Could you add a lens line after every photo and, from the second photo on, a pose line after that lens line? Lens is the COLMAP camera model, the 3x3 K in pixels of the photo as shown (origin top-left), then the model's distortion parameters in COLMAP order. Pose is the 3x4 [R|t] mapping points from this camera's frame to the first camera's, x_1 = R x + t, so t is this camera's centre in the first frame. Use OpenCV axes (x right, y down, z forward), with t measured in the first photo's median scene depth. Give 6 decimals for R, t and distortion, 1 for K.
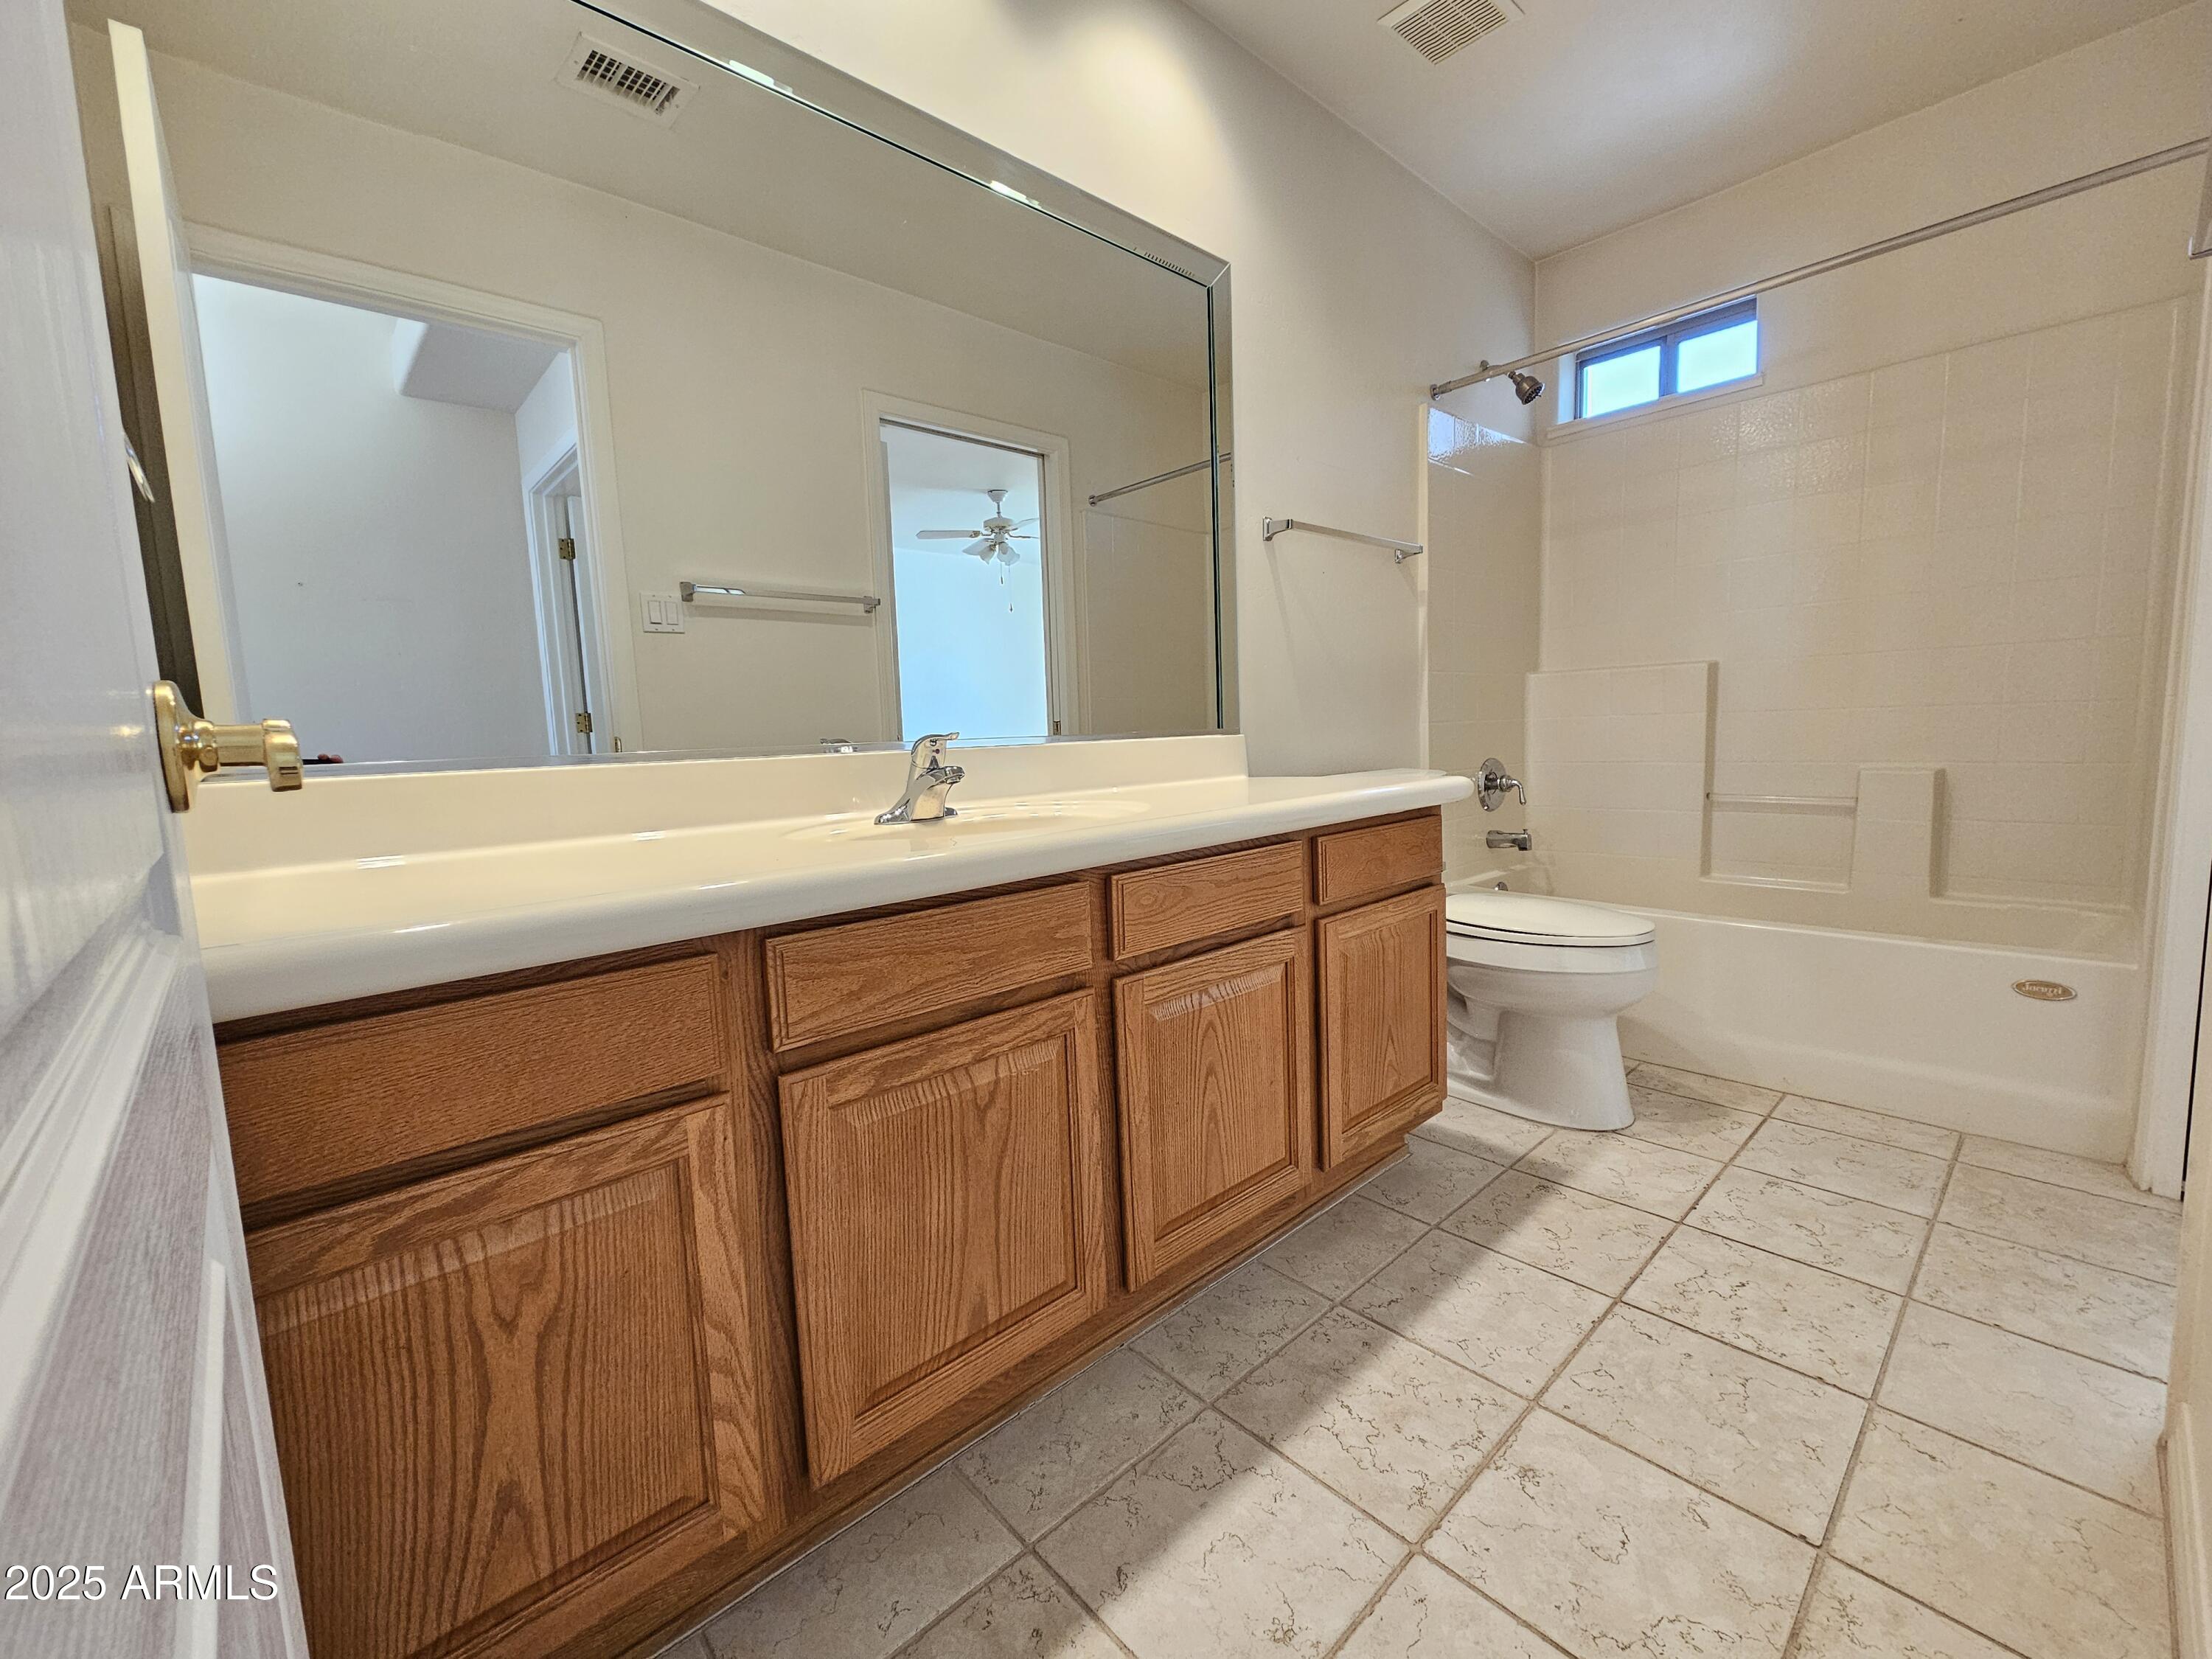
lens RADIAL K [[904.4, 0, 1110.8], [0, 904.4, 833.3], [0, 0, 1]] dist [0.000549, -0.000243]
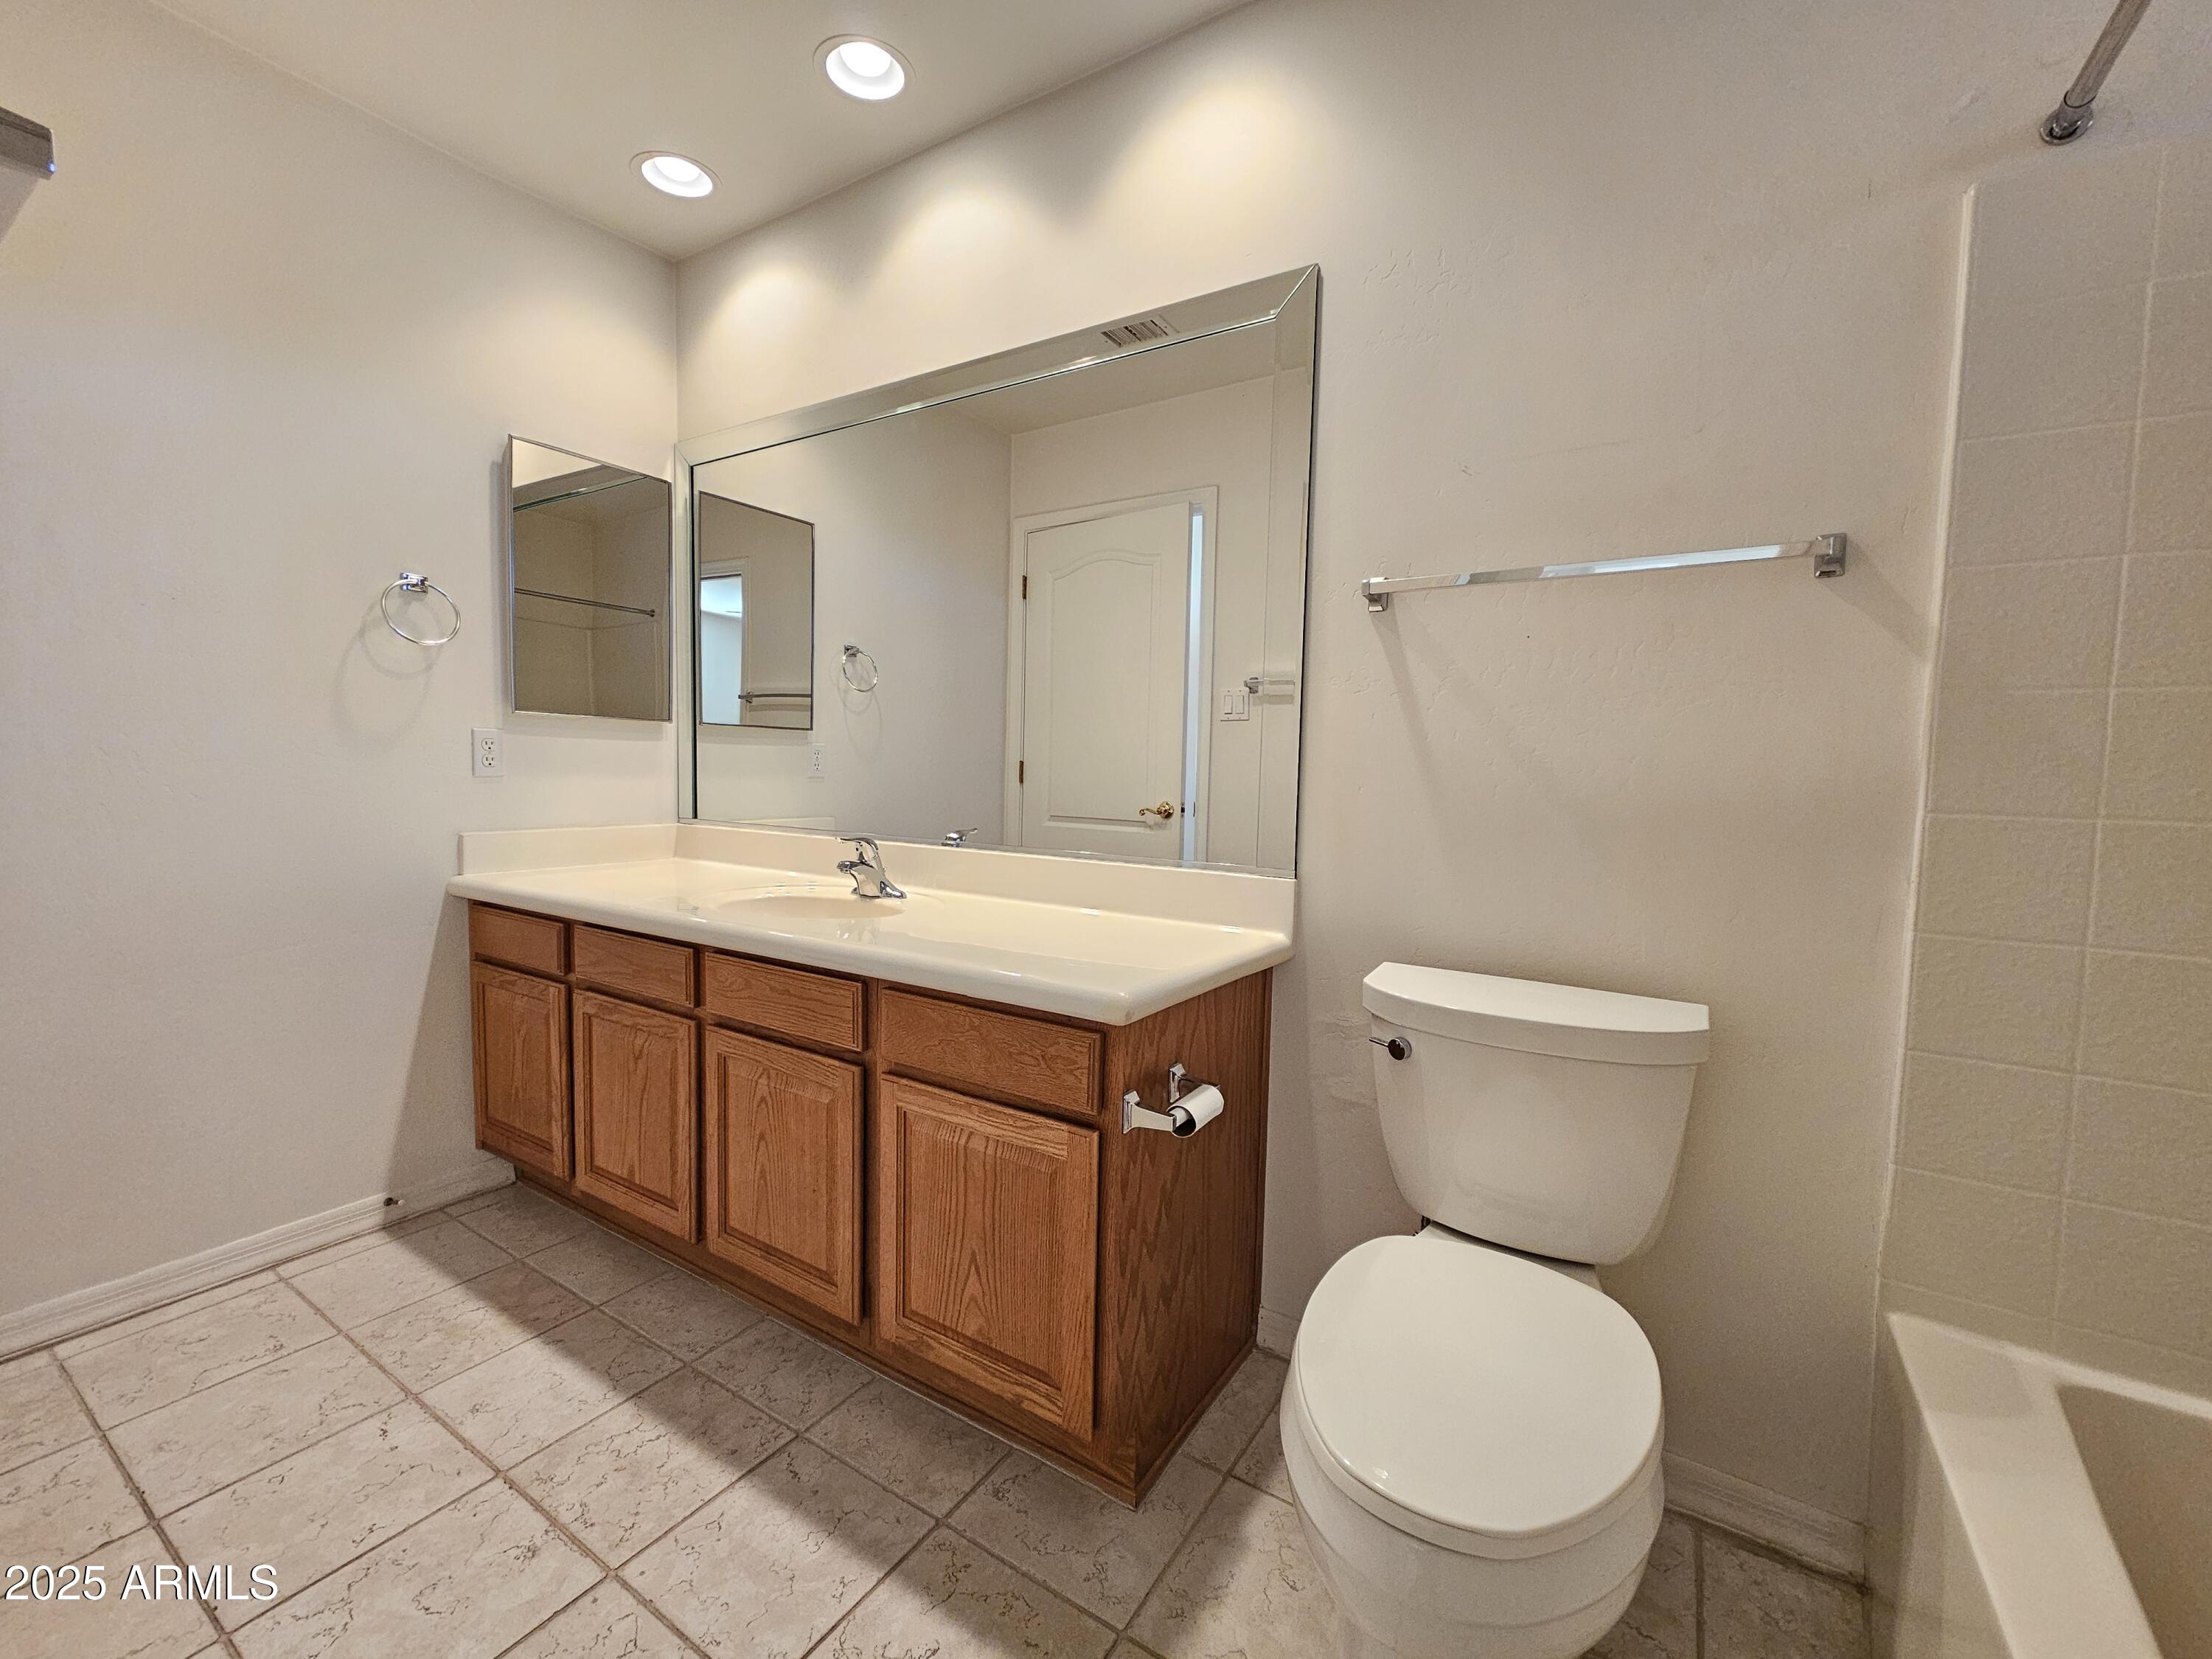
lens RADIAL K [[904.4, 0, 1111.7], [0, 904.4, 824.4], [0, 0, 1]] dist [0.000549, -0.000243]
pose [[0.263399, 0.109683, -0.958431, 1.498739], [-0.138925, 0.987472, 0.074826, -0.343615], [0.954631, 0.113441, 0.275336, 1.172455]]
